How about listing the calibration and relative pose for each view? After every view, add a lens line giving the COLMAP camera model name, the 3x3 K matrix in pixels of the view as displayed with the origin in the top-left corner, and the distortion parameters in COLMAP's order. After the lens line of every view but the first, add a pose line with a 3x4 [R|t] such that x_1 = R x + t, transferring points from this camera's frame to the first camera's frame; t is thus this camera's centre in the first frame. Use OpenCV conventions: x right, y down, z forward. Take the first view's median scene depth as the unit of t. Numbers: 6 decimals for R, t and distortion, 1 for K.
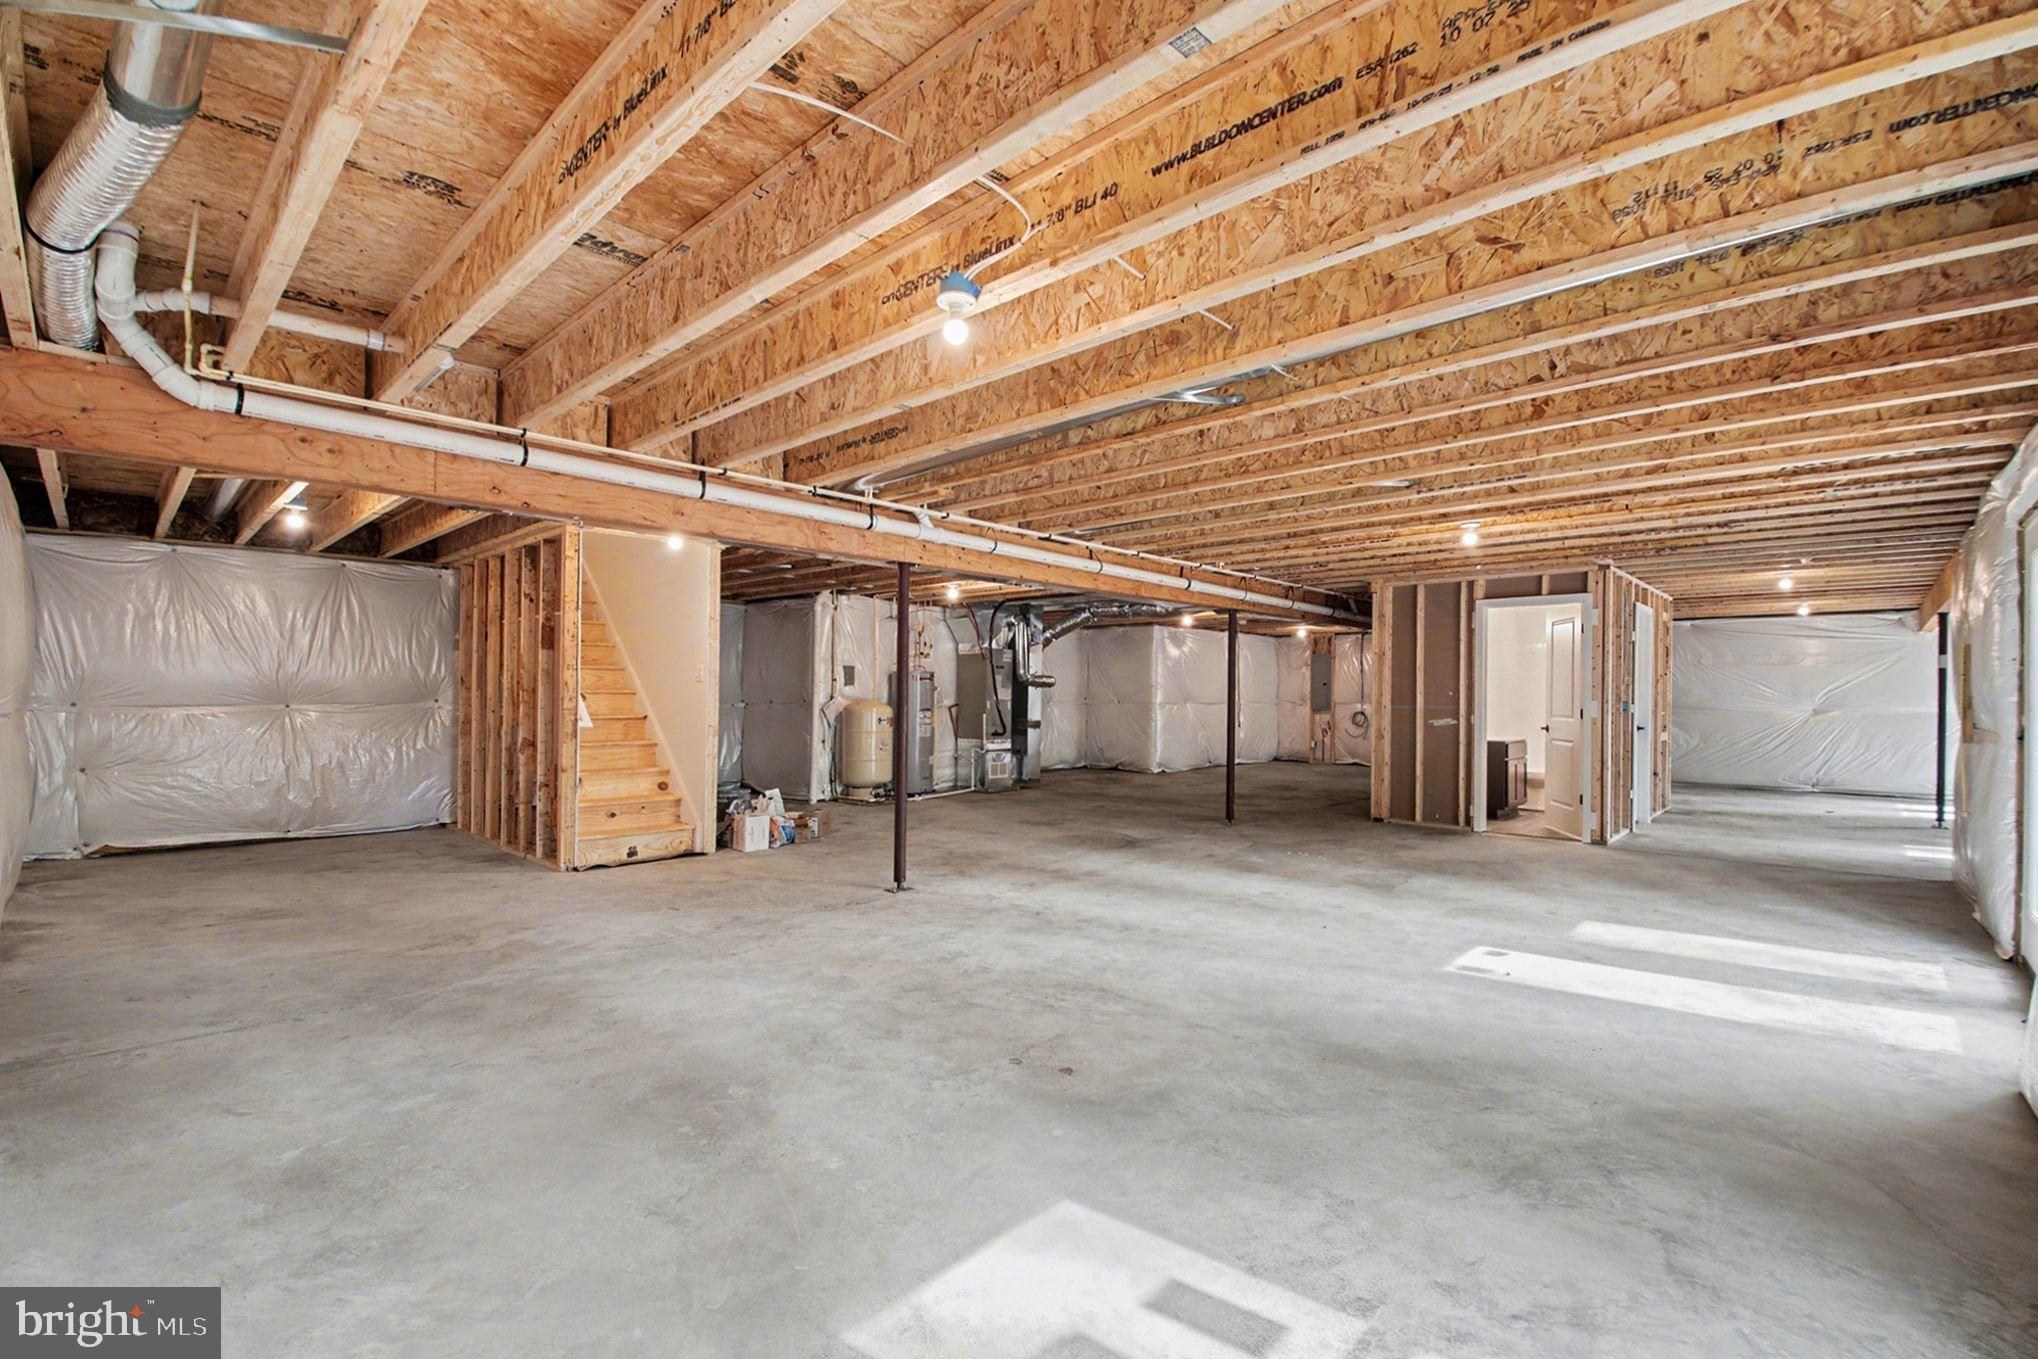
lens RADIAL K [[875.8, 0, 1016.0], [0, 875.8, 686.8], [0, 0, 1]] dist [0.000738, -0.015850]
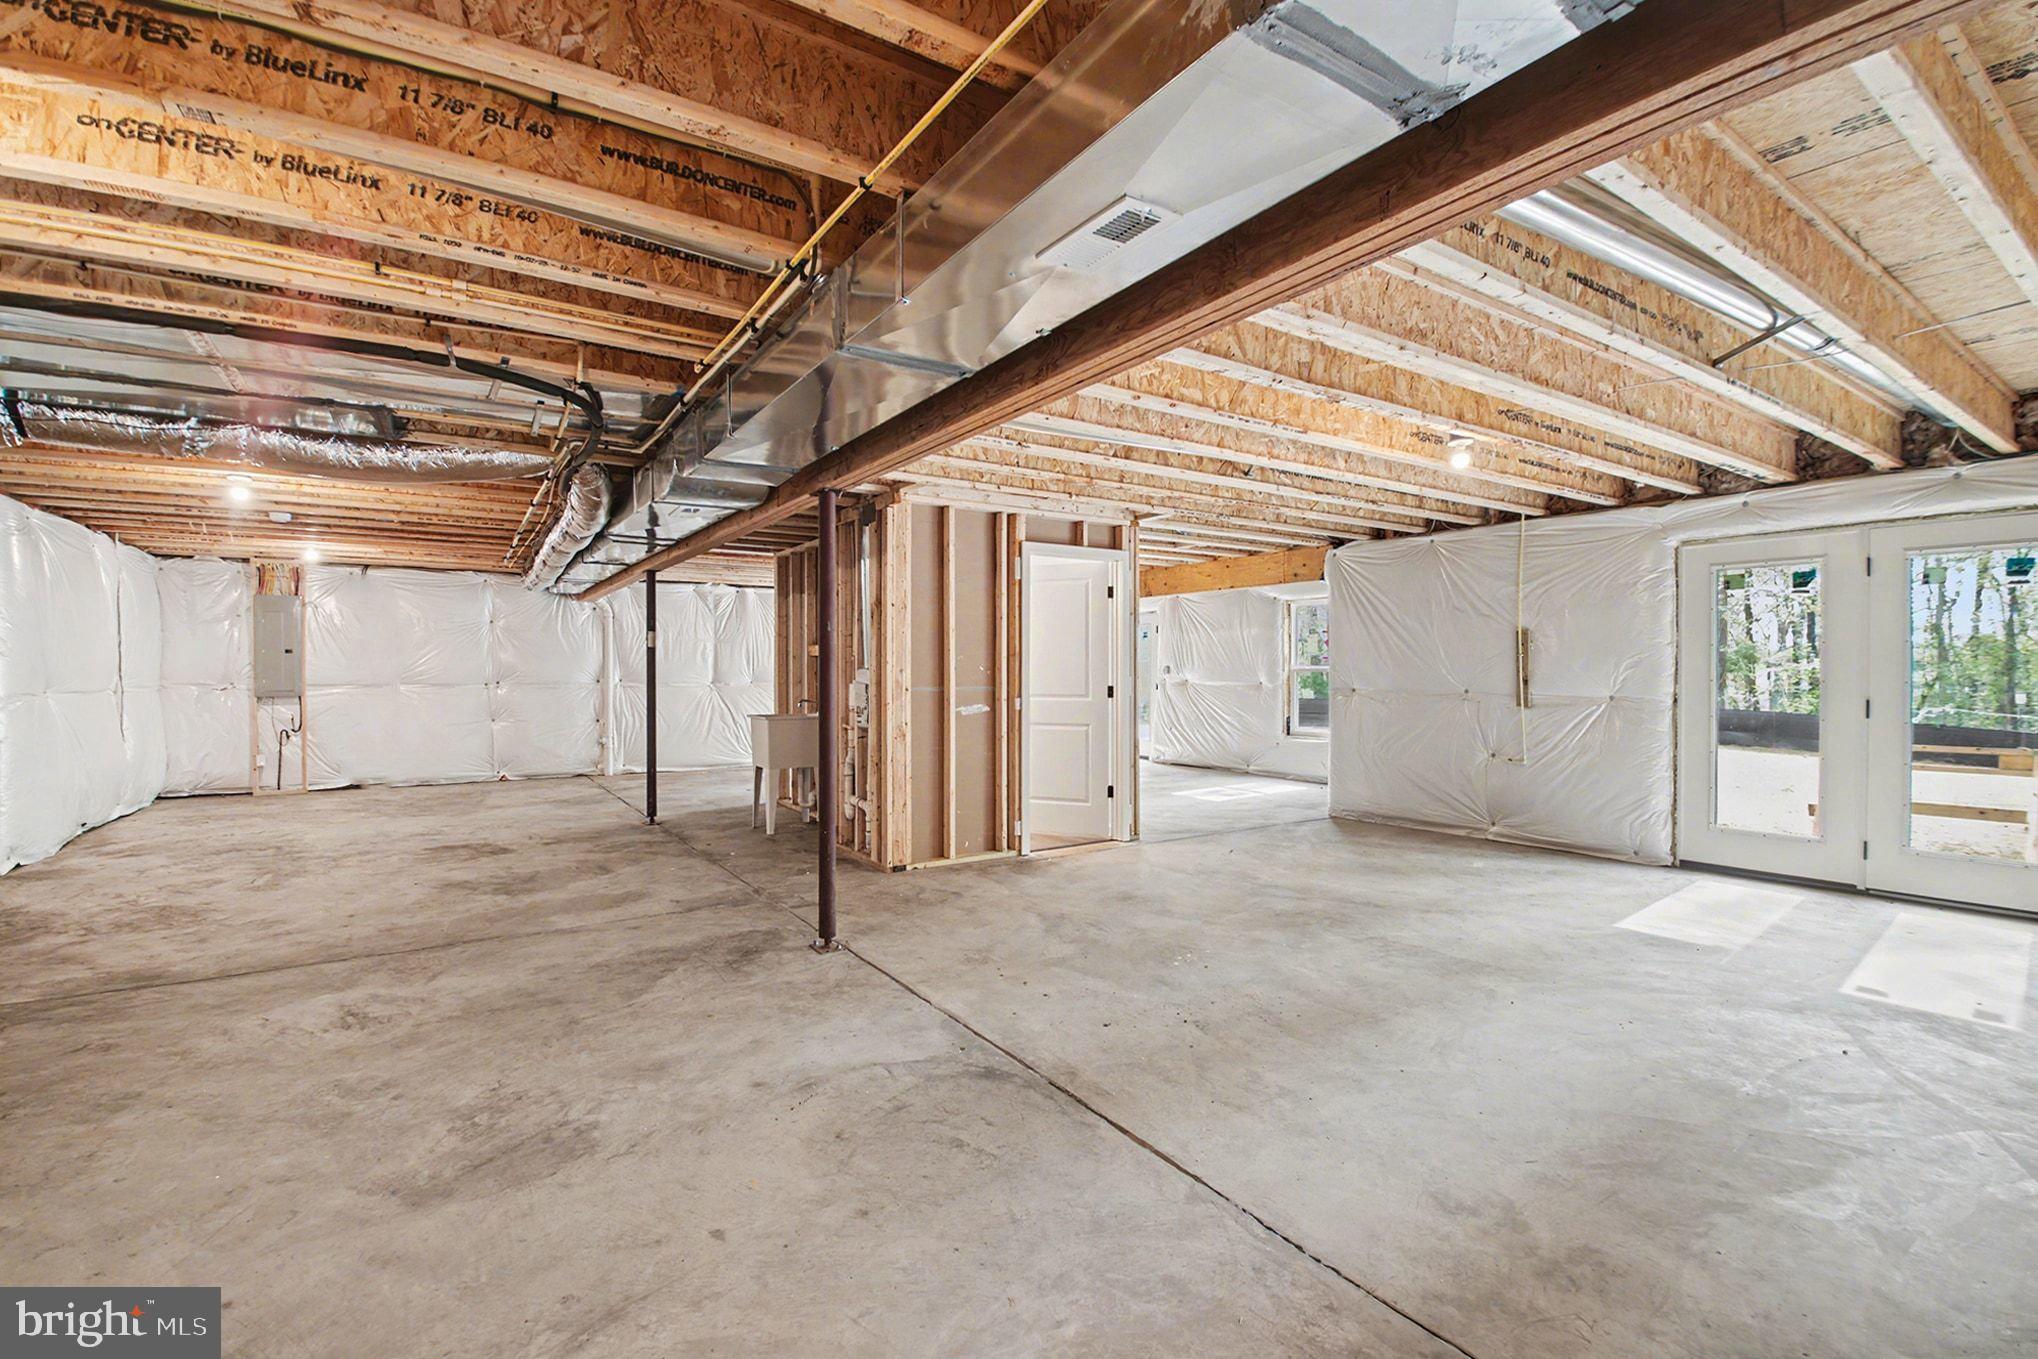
lens RADIAL K [[875.8, 0, 1016.0], [0, 875.8, 686.8], [0, 0, 1]] dist [0.000738, -0.015850]
pose [[0.197147, -0.031203, 0.979877, -0.201059], [-0.003753, 0.999462, 0.032582, -0.000887], [-0.980367, -0.010101, 0.196924, 0.853849]]
